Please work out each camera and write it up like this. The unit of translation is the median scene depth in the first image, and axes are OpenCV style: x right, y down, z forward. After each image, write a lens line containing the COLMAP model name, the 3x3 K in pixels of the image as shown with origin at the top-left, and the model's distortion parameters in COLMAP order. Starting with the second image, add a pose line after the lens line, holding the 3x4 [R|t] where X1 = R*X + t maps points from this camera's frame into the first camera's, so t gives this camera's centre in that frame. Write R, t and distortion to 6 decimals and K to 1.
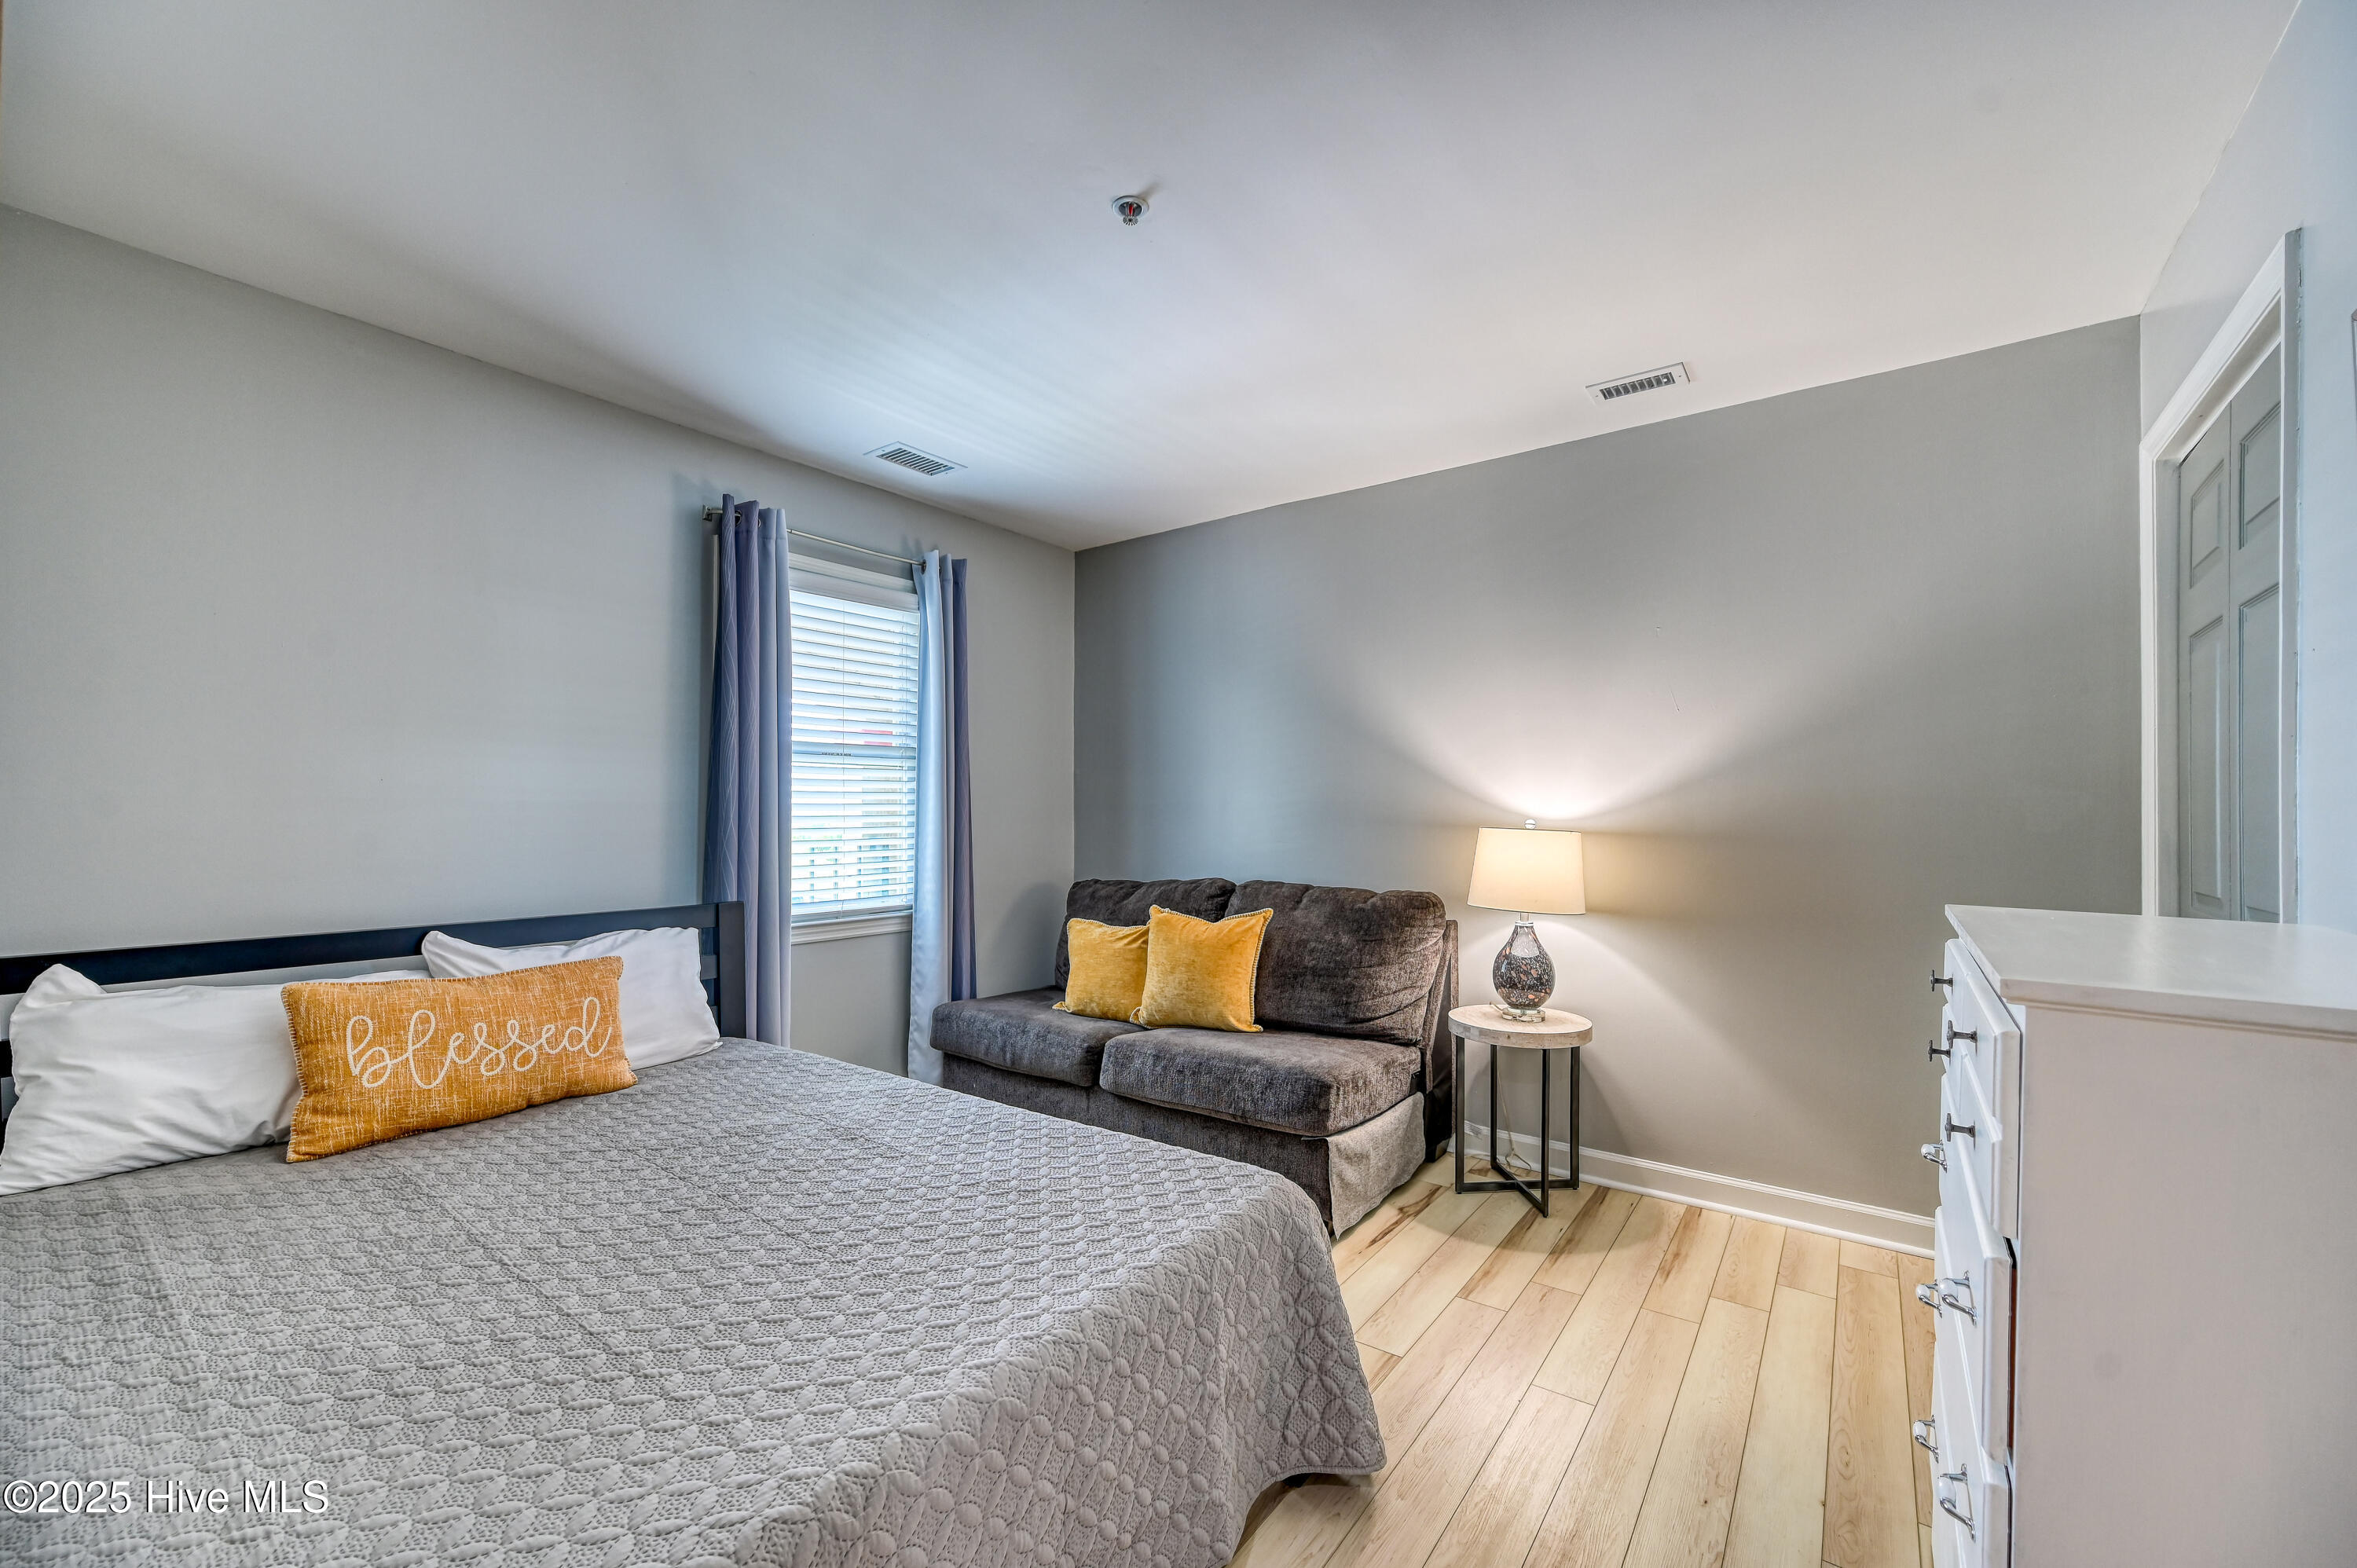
lens RADIAL K [[952.9, 0, 1188.9], [0, 952.9, 820.0], [0, 0, 1]] dist [-0.003605, -0.000154]
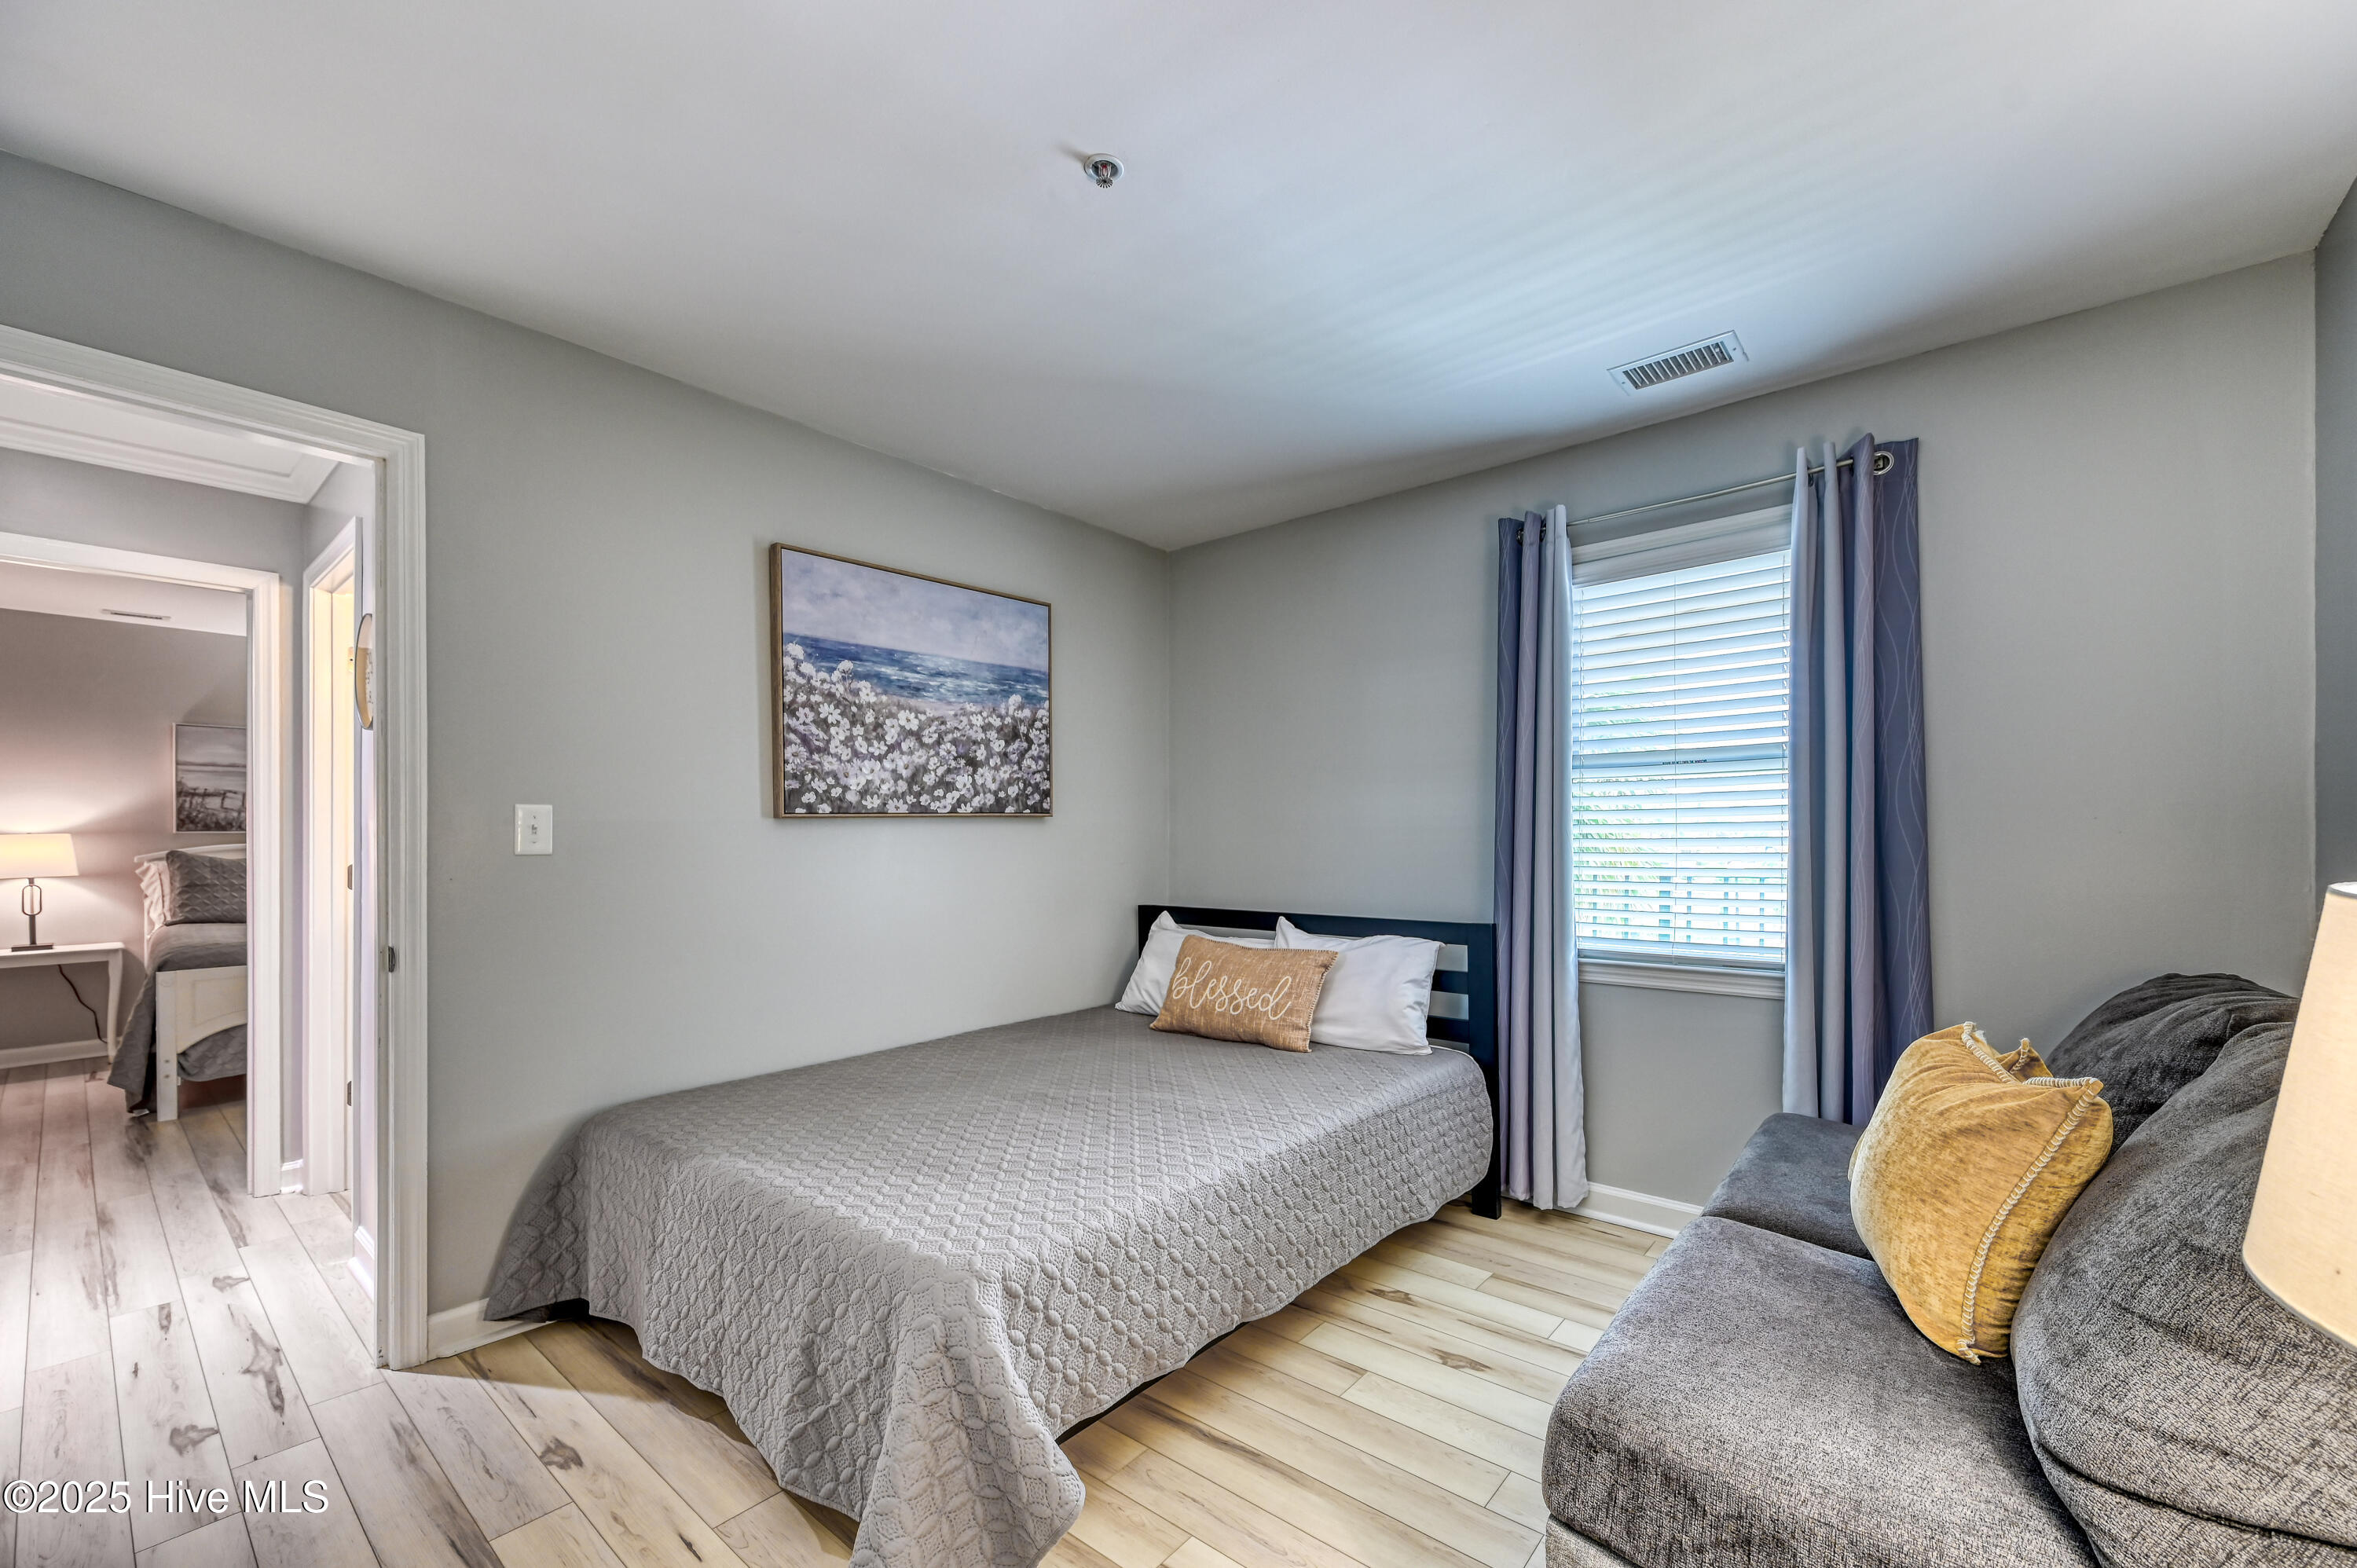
lens RADIAL K [[952.9, 0, 1194.2], [0, 952.9, 834.4], [0, 0, 1]] dist [-0.003605, -0.000154]
pose [[-0.073969, -0.002025, -0.997258, 0.545778], [-0.003183, 0.999993, -0.001795, -0.005608], [0.997255, 0.003042, -0.073975, 0.759743]]
